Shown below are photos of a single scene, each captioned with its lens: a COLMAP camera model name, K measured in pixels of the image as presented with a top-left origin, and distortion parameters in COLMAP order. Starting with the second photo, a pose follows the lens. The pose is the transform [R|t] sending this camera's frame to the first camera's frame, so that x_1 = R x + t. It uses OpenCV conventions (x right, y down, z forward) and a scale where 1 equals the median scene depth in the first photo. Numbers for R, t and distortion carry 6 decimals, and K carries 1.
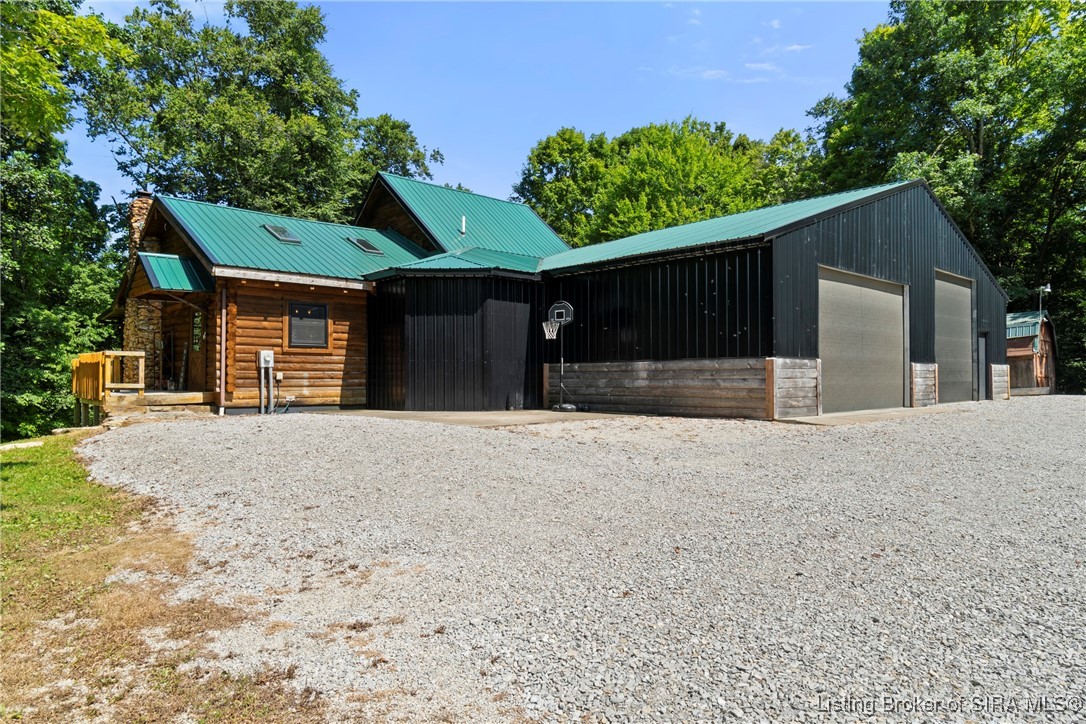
lens RADIAL K [[689.6, 0, 542.3], [0, 689.6, 371.0], [0, 0, 1]] dist [-0.003981, 0.000903]
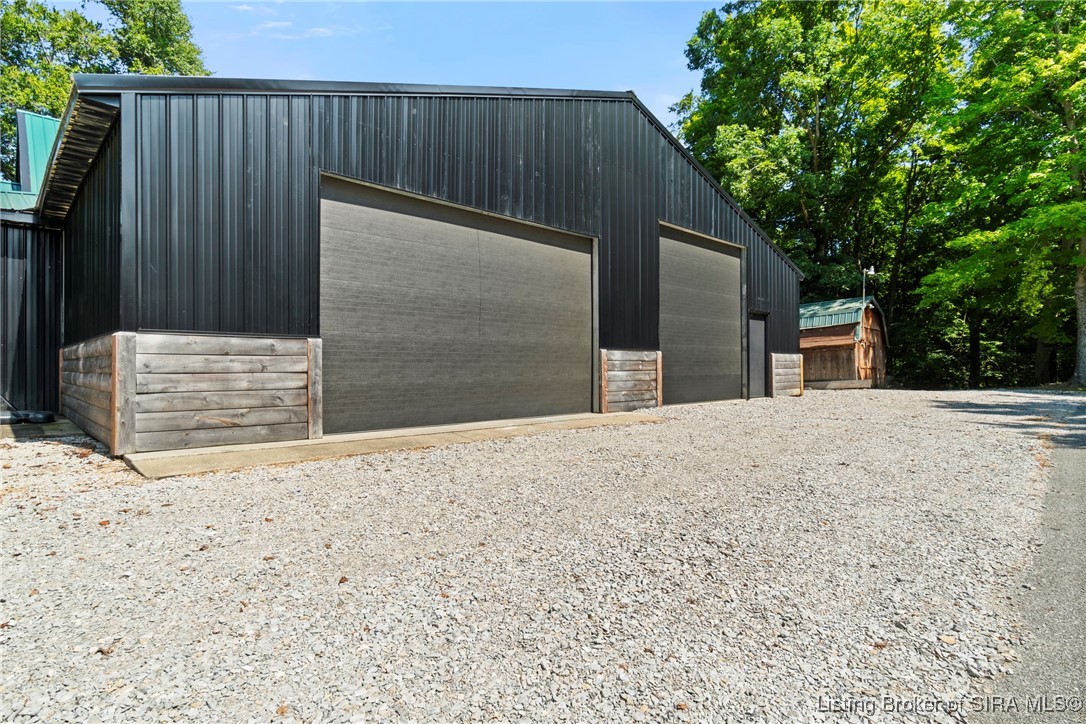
lens RADIAL K [[572.2, 0, 543.7], [0, 572.2, 361.2], [0, 0, 1]] dist [0.003580, 0.000381]
pose [[0.999615, 0.000568, 0.027725, 0.345866], [-0.000502, 0.999997, -0.002373, 0.001331], [-0.027726, 0.002358, 0.999613, 0.315184]]
